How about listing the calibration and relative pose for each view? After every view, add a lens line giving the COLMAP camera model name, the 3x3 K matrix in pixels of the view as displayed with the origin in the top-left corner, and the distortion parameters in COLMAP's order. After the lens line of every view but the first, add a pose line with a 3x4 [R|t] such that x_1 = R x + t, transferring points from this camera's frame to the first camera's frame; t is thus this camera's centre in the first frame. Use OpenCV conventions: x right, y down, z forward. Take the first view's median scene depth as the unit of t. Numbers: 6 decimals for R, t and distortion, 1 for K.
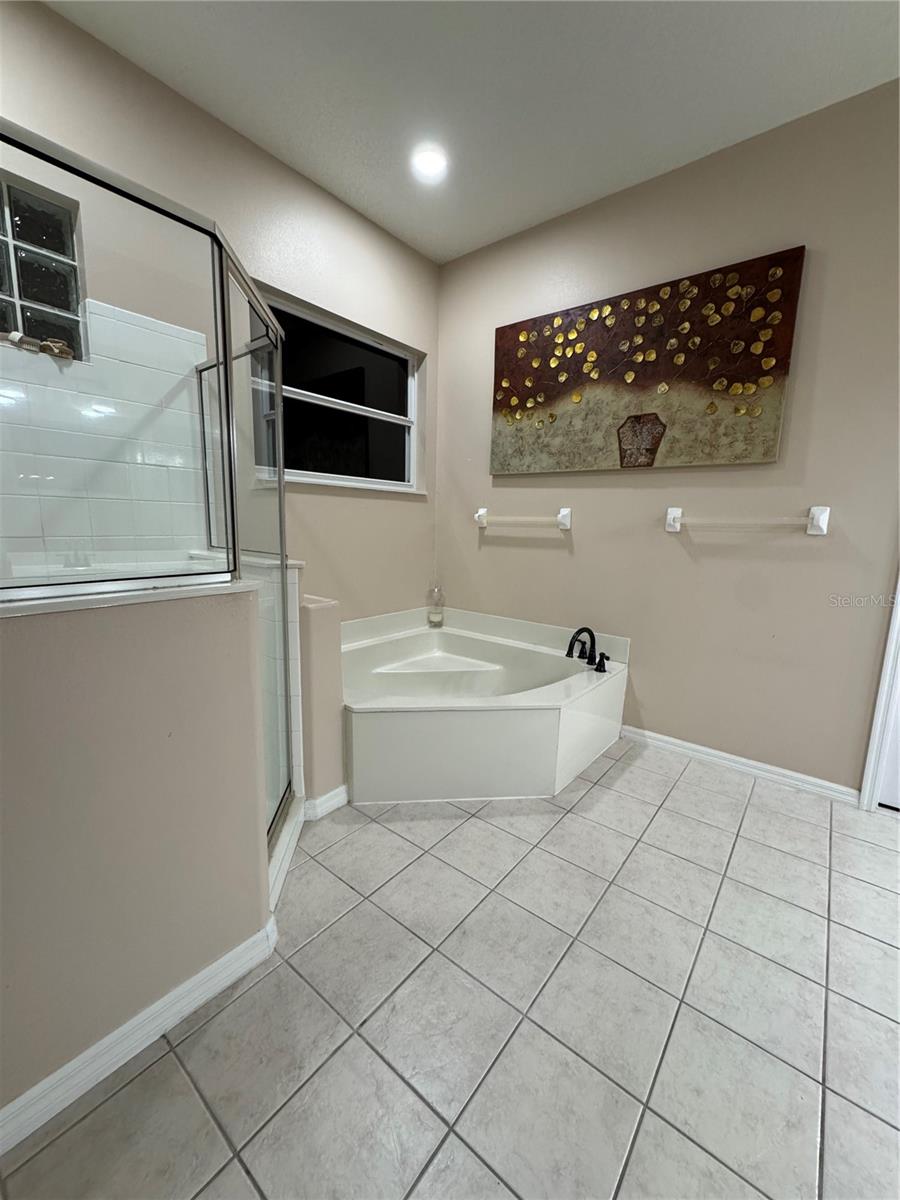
lens RADIAL K [[479.1, 0, 450.6], [0, 479.1, 601.1], [0, 0, 1]] dist [-0.001178, 0.000063]
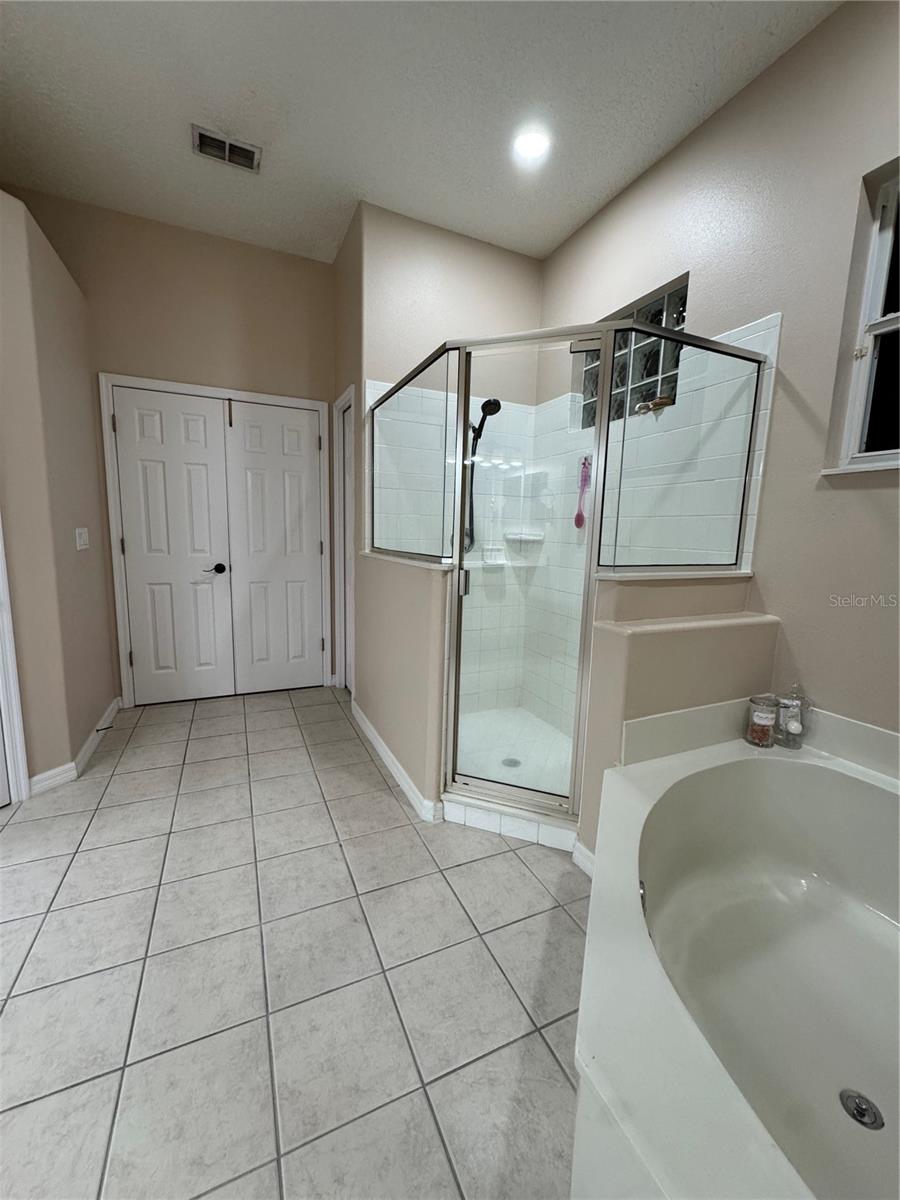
lens RADIAL K [[479.1, 0, 448.3], [0, 479.1, 600.1], [0, 0, 1]] dist [-0.001178, 0.000063]
pose [[-0.451392, 0.092371, -0.887532, 0.497766], [-0.180824, 0.964523, 0.192349, -0.122896], [0.873812, 0.247312, -0.418675, 0.915492]]
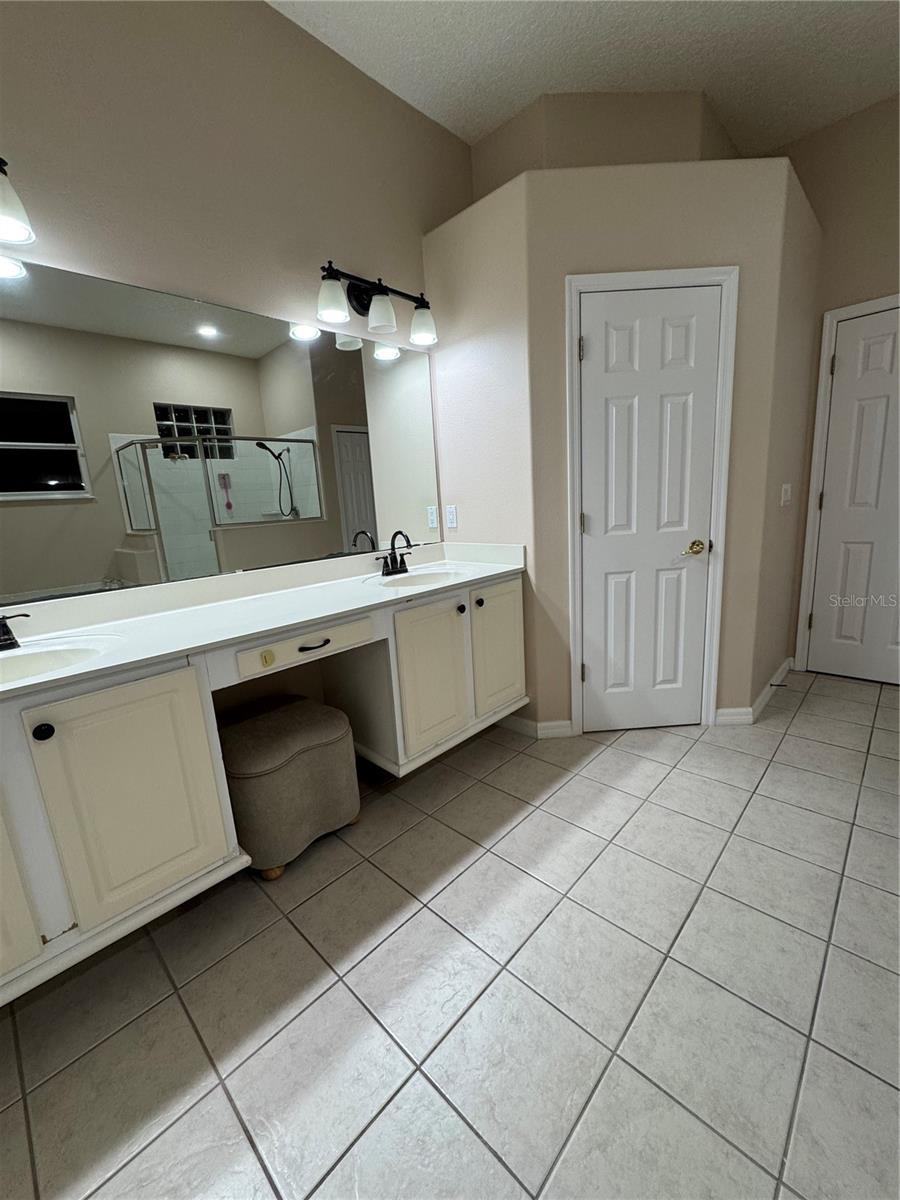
lens RADIAL K [[479.1, 0, 451.8], [0, 479.1, 600.9], [0, 0, 1]] dist [-0.001178, 0.000063]
pose [[-0.995444, 0.022002, 0.092770, 0.554918], [0.054027, 0.931883, 0.358713, -0.104087], [-0.078558, 0.362091, -0.928827, 0.854632]]
